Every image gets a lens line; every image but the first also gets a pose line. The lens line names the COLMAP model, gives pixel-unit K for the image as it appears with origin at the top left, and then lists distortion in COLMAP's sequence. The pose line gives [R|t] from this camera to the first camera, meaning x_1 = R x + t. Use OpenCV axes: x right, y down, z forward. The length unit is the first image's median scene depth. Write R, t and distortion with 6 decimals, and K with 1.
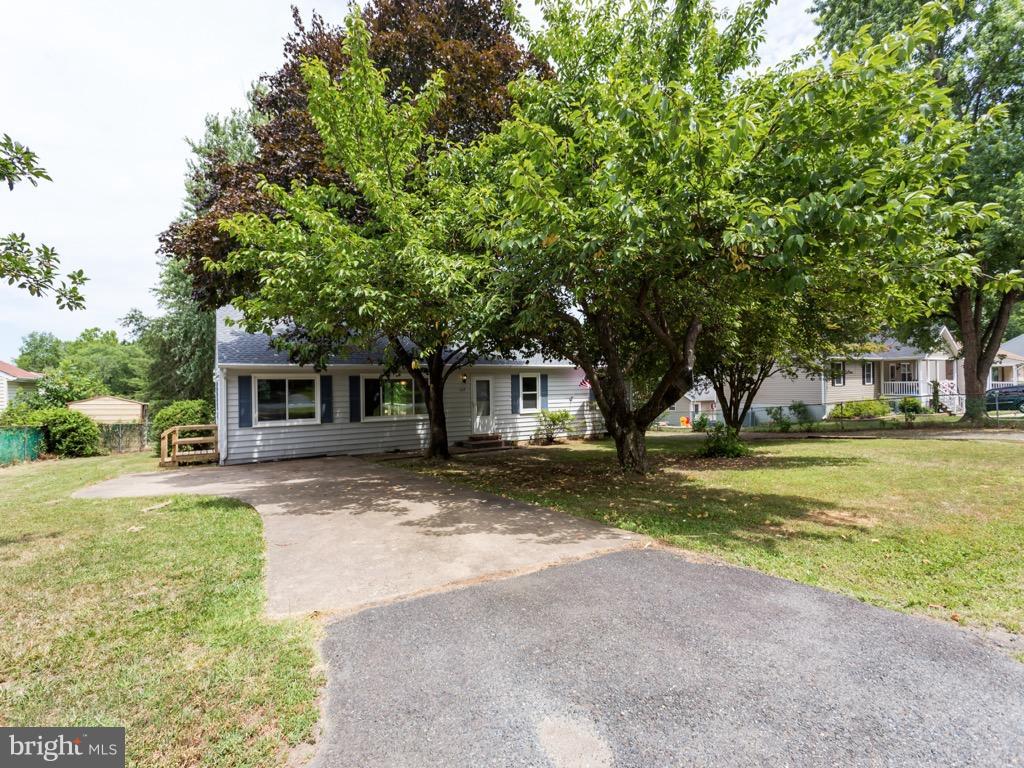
lens RADIAL K [[502.0, 0, 499.1], [0, 502.0, 383.6], [0, 0, 1]] dist [-0.065074, 0.030033]
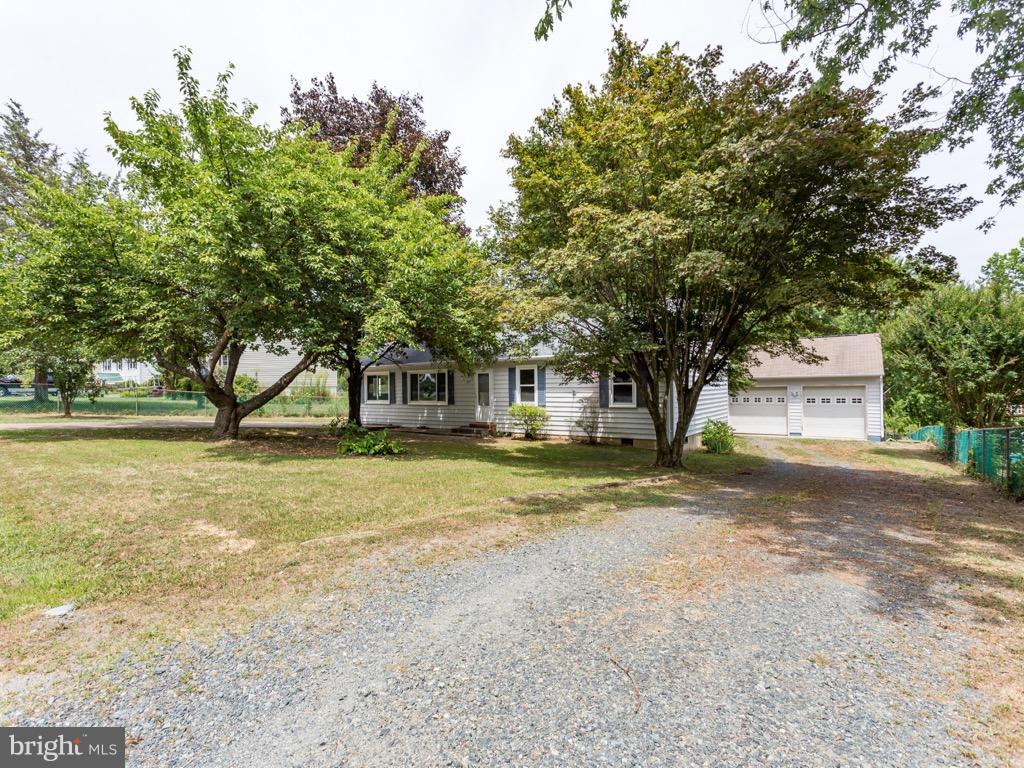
lens RADIAL K [[502.0, 0, 499.1], [0, 502.0, 383.6], [0, 0, 1]] dist [-0.065074, 0.030033]
pose [[0.364052, 0.017301, -0.931218, 0.959746], [0.021015, 0.999420, 0.026784, -0.012447], [0.931141, -0.029320, 0.363477, 0.609900]]
